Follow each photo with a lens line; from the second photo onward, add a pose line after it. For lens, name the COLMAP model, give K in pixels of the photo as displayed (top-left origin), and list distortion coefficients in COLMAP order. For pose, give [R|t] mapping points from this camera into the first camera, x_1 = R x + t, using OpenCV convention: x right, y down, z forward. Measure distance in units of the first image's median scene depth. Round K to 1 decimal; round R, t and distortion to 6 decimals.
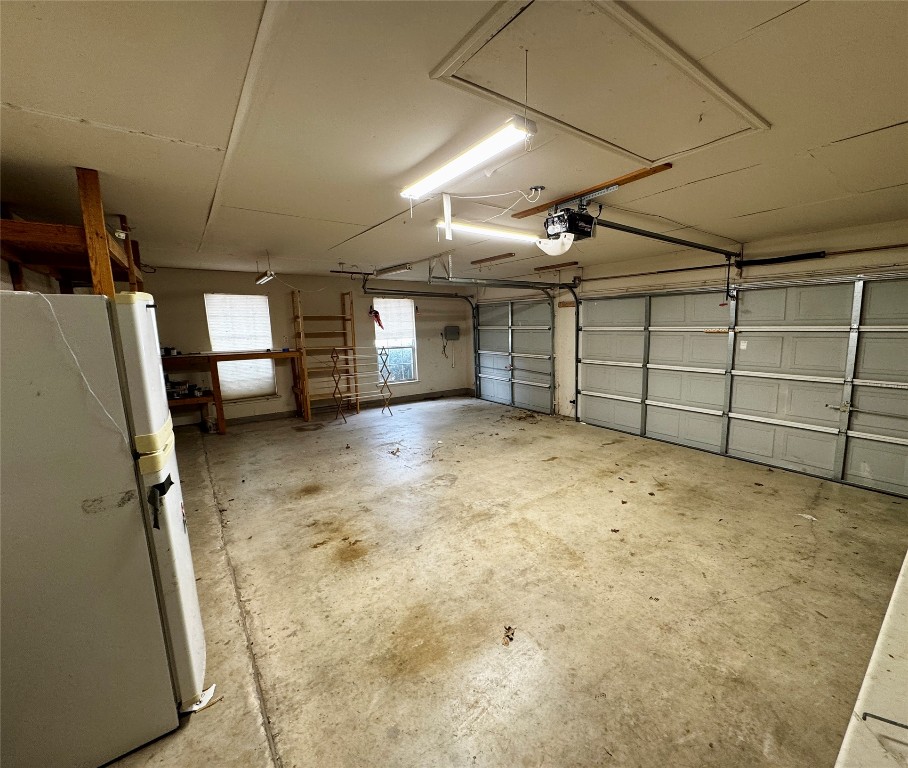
lens RADIAL K [[462.1, 0, 454.0], [0, 462.1, 384.0], [0, 0, 1]] dist [-0.000423, 0.000669]
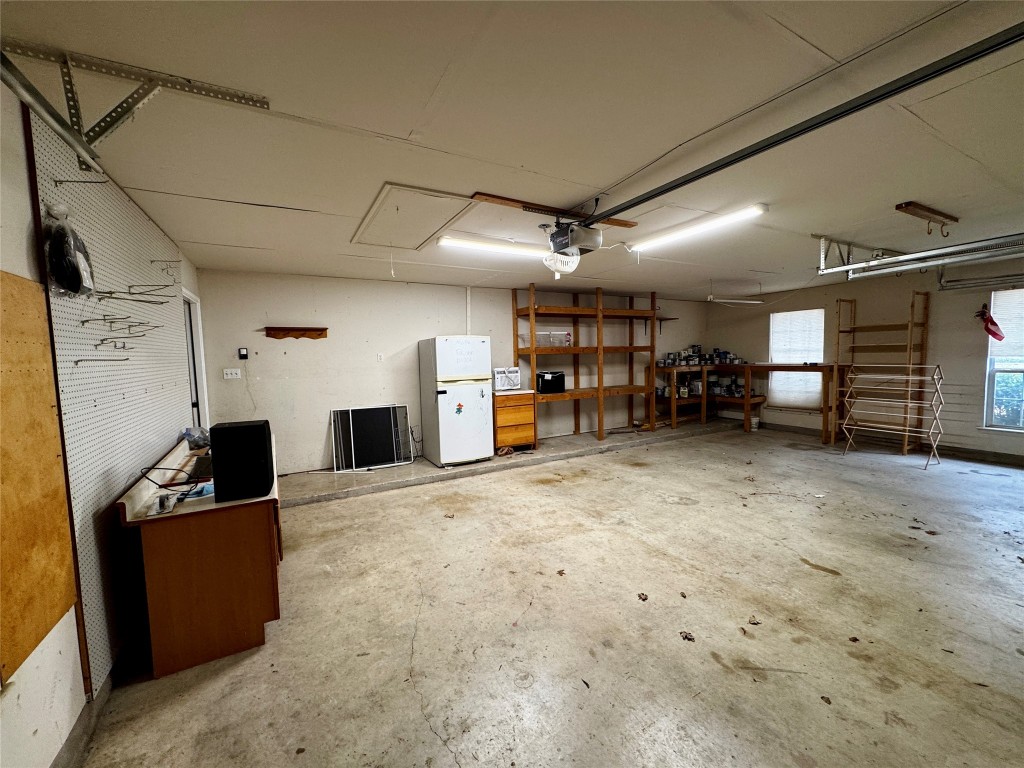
lens RADIAL K [[407.5, 0, 511.3], [0, 407.5, 384.0], [0, 0, 1]] dist [-0.001423, 0.000262]
pose [[-0.183332, 0.086596, -0.979229, 0.918952], [-0.104365, 0.988769, 0.106979, -0.090528], [0.977495, 0.121810, -0.172236, 0.842699]]
